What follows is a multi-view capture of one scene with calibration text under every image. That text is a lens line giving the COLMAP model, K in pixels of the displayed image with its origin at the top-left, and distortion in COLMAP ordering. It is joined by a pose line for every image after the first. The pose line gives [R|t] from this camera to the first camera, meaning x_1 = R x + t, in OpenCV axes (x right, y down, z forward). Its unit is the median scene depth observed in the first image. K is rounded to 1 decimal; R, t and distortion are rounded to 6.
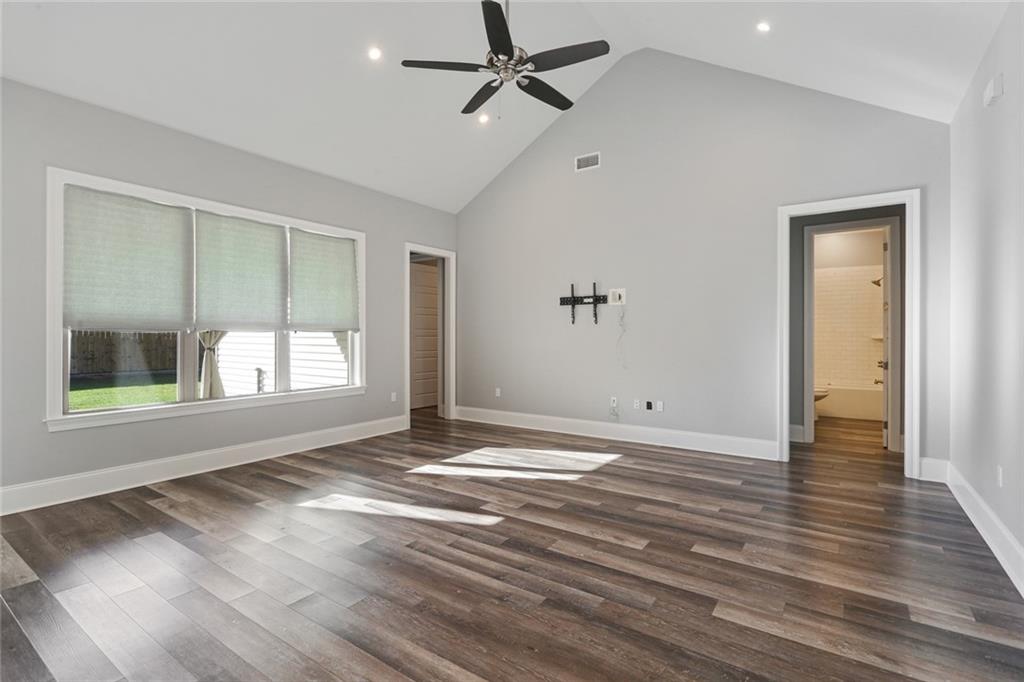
lens RADIAL K [[488.0, 0, 508.4], [0, 488.0, 338.8], [0, 0, 1]] dist [0.000172, -0.000414]
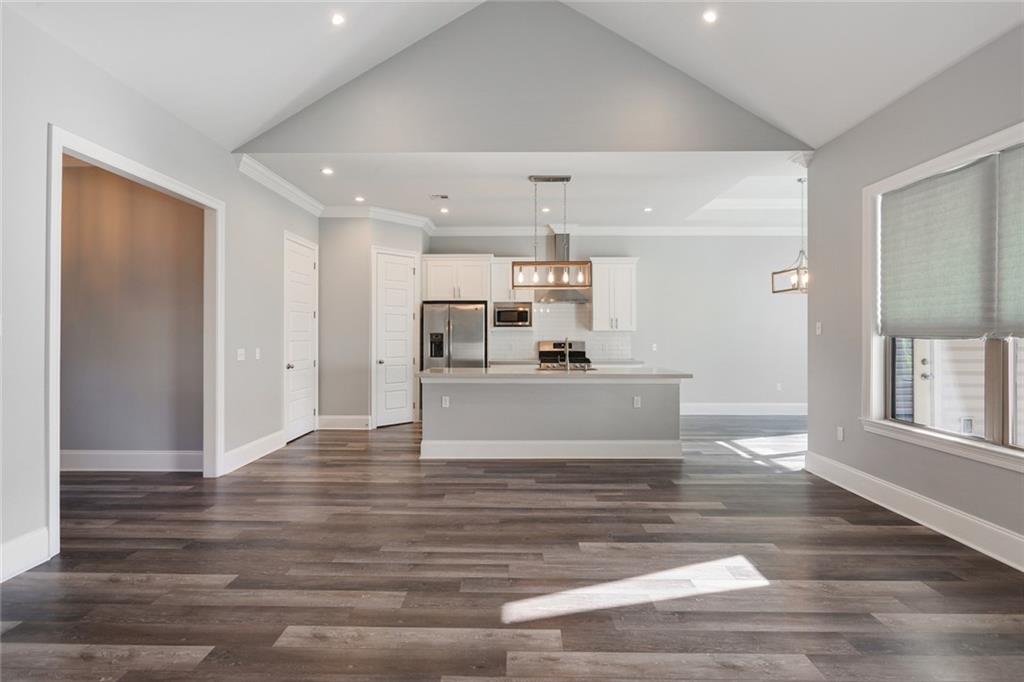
lens RADIAL K [[488.0, 0, 511.9], [0, 488.0, 337.4], [0, 0, 1]] dist [0.000172, -0.000414]
pose [[-0.826418, 0.001444, -0.563055, 0.281953], [-0.004882, 0.999941, 0.009730, -0.020540], [0.563036, 0.010790, -0.826362, 1.243626]]
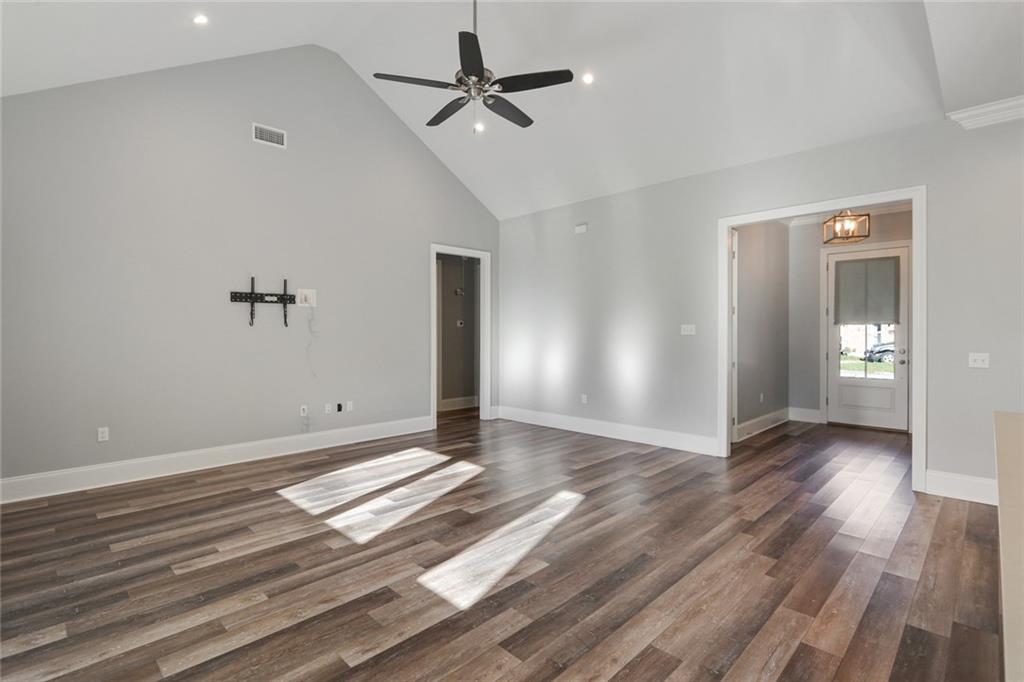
lens RADIAL K [[488.0, 0, 514.7], [0, 488.0, 337.3], [0, 0, 1]] dist [0.000172, -0.000414]
pose [[0.165437, -0.014187, 0.986118, -0.881703], [0.007160, 0.999887, 0.013184, -0.027749], [-0.986194, 0.004879, 0.165520, 0.630980]]
